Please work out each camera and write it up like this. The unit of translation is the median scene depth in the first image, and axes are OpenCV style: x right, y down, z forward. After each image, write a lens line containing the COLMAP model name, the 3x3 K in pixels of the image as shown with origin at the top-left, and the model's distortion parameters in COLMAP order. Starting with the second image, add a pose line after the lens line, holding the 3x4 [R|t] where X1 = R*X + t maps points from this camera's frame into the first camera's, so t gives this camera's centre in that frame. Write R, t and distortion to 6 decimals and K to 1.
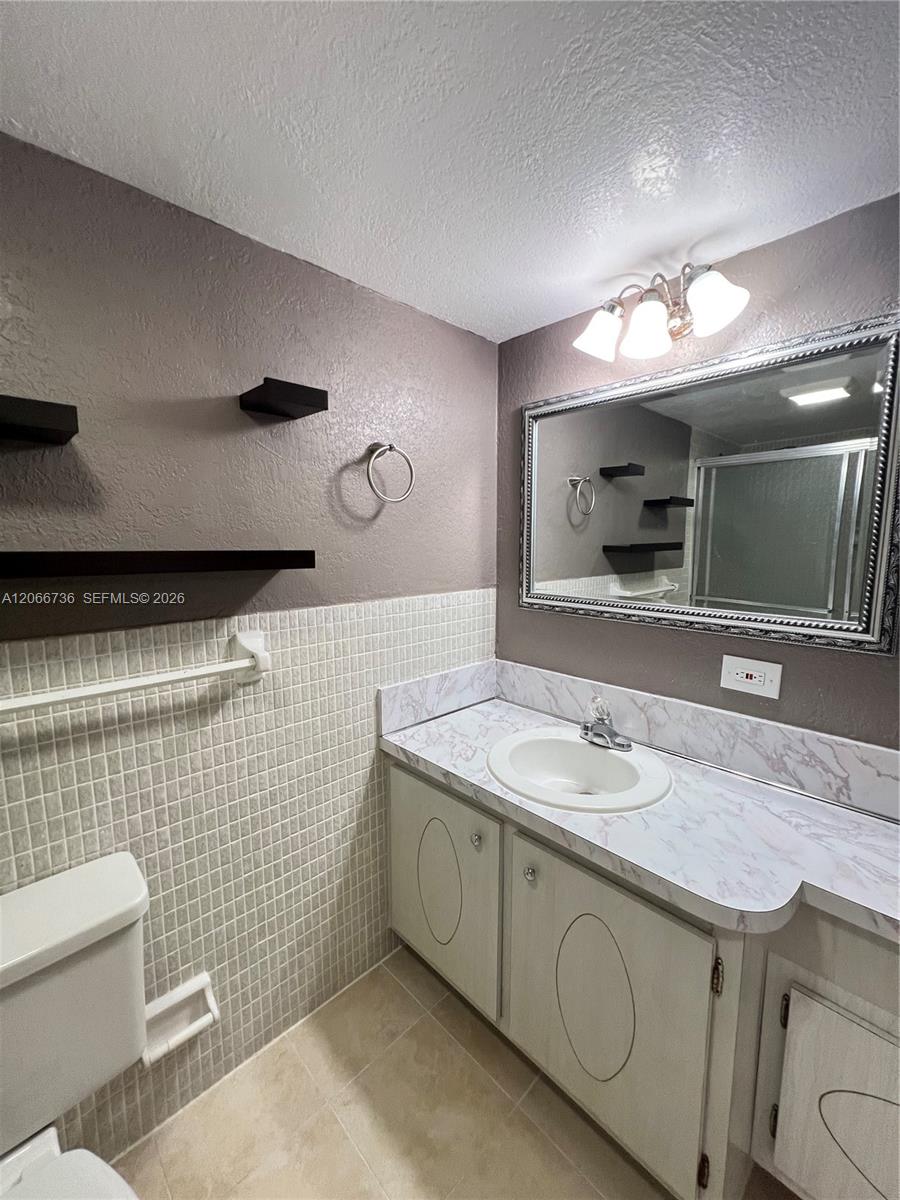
lens RADIAL K [[480.9, 0, 450.0], [0, 480.9, 600.0], [0, 0, 1]] dist [-0.000819, 0.000622]
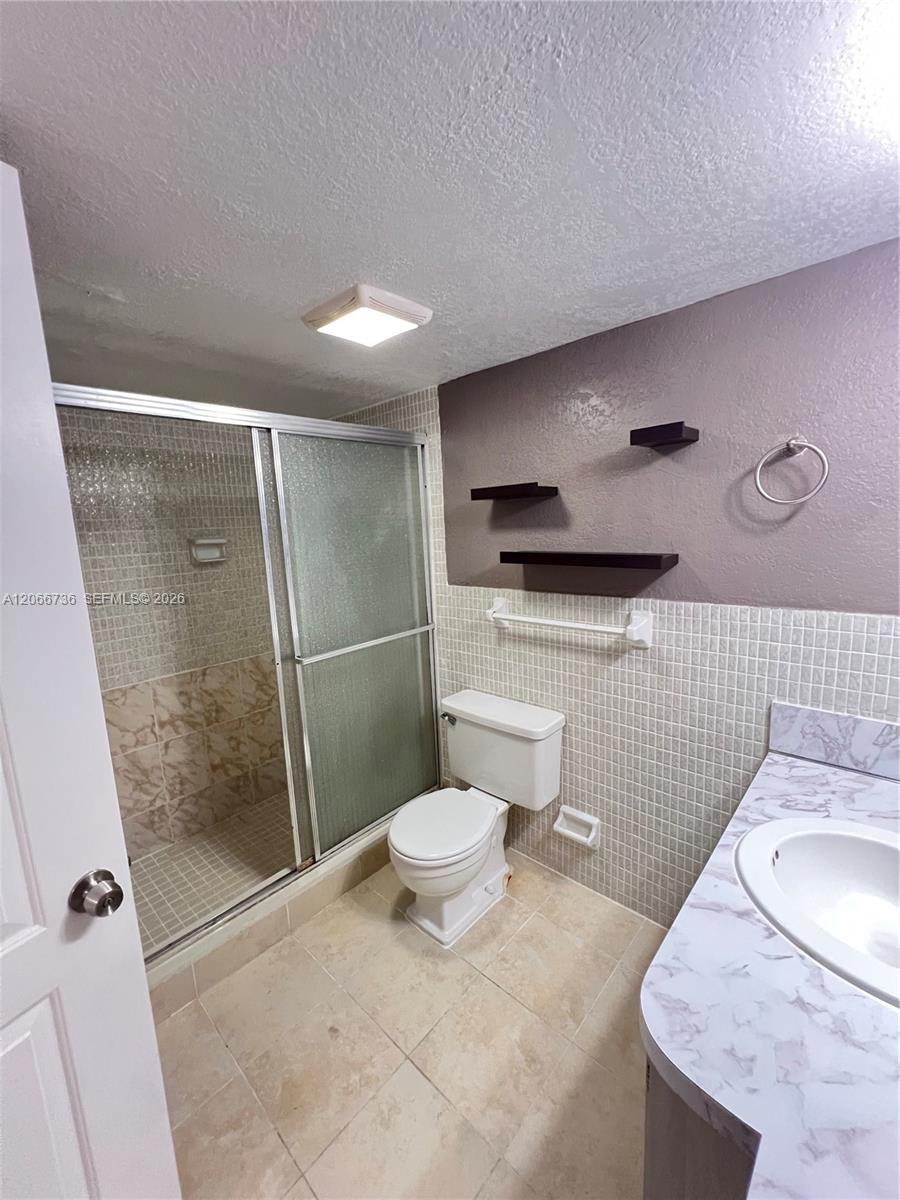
lens RADIAL K [[480.9, 0, 450.0], [0, 480.9, 600.0], [0, 0, 1]] dist [-0.000819, 0.000622]
pose [[0.051501, 0.155422, -0.986505, 0.908008], [-0.078551, 0.985386, 0.151145, -0.130218], [0.995579, 0.069707, 0.062957, 0.370631]]
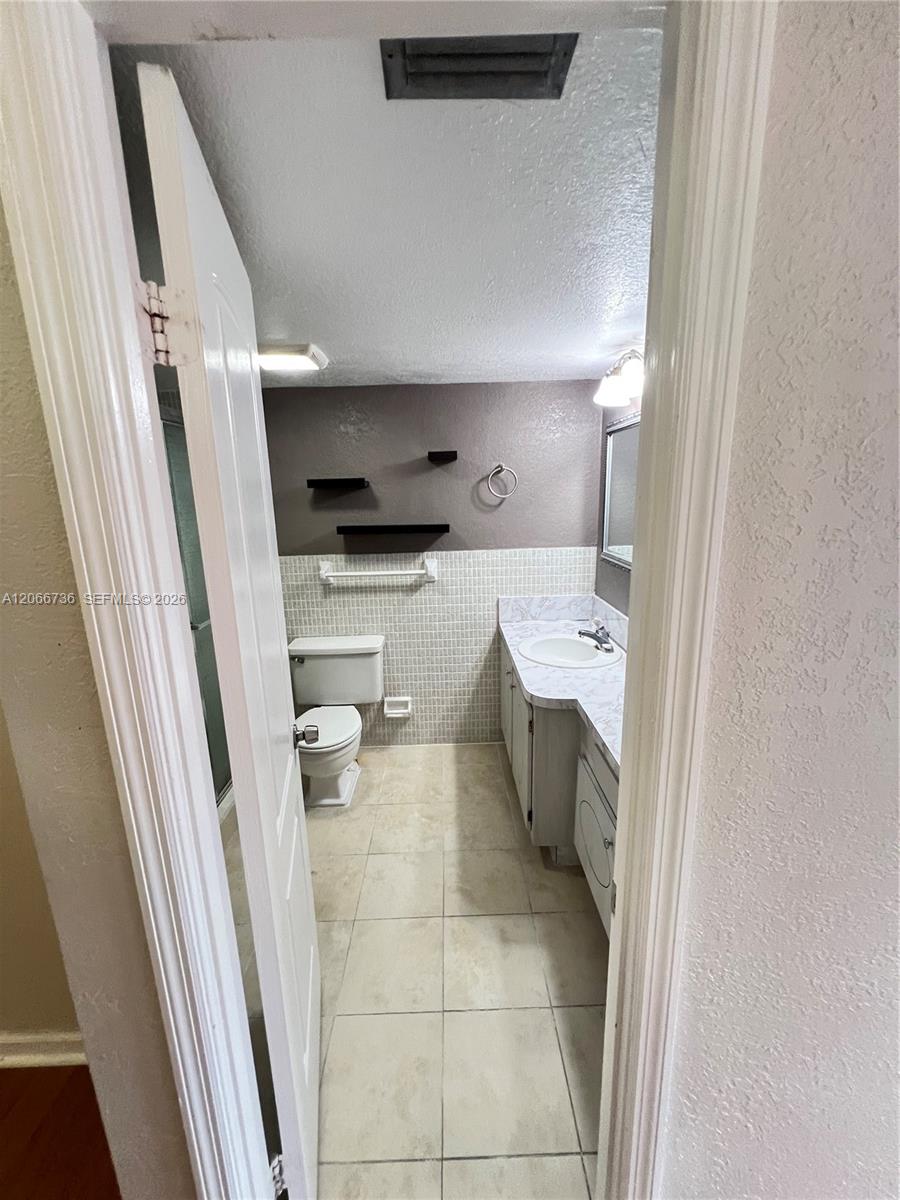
lens RADIAL K [[480.9, 0, 450.0], [0, 480.9, 600.0], [0, 0, 1]] dist [-0.000819, 0.000622]
pose [[0.725905, 0.135303, -0.674355, 1.229084], [-0.059816, 0.989164, 0.134077, -0.054230], [0.685189, -0.056990, 0.726133, -0.614911]]
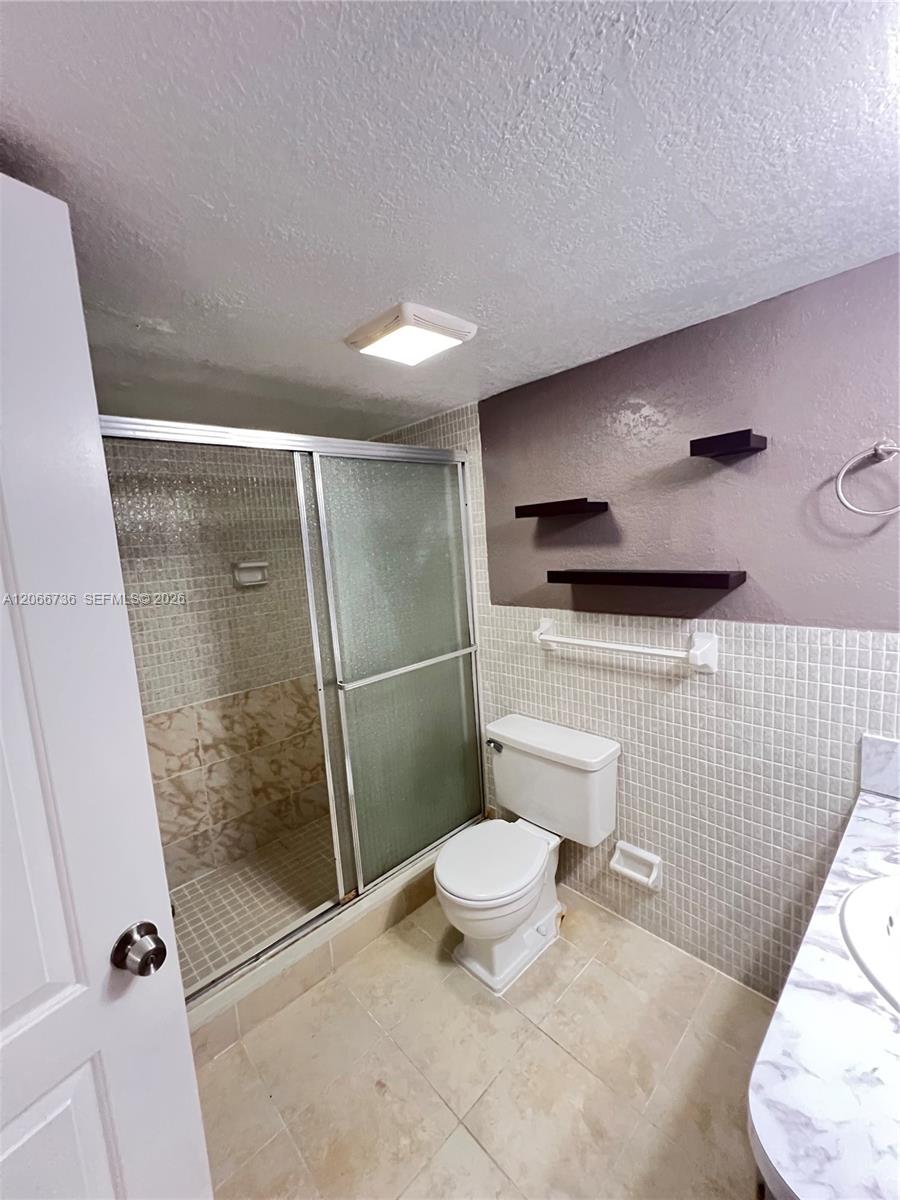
lens RADIAL K [[480.9, 0, 450.0], [0, 480.9, 600.0], [0, 0, 1]] dist [-0.000819, 0.000622]
pose [[-0.015685, 0.126514, -0.991841, 0.846351], [-0.056267, 0.990279, 0.127205, -0.145083], [0.998293, 0.057803, -0.008414, 0.336722]]
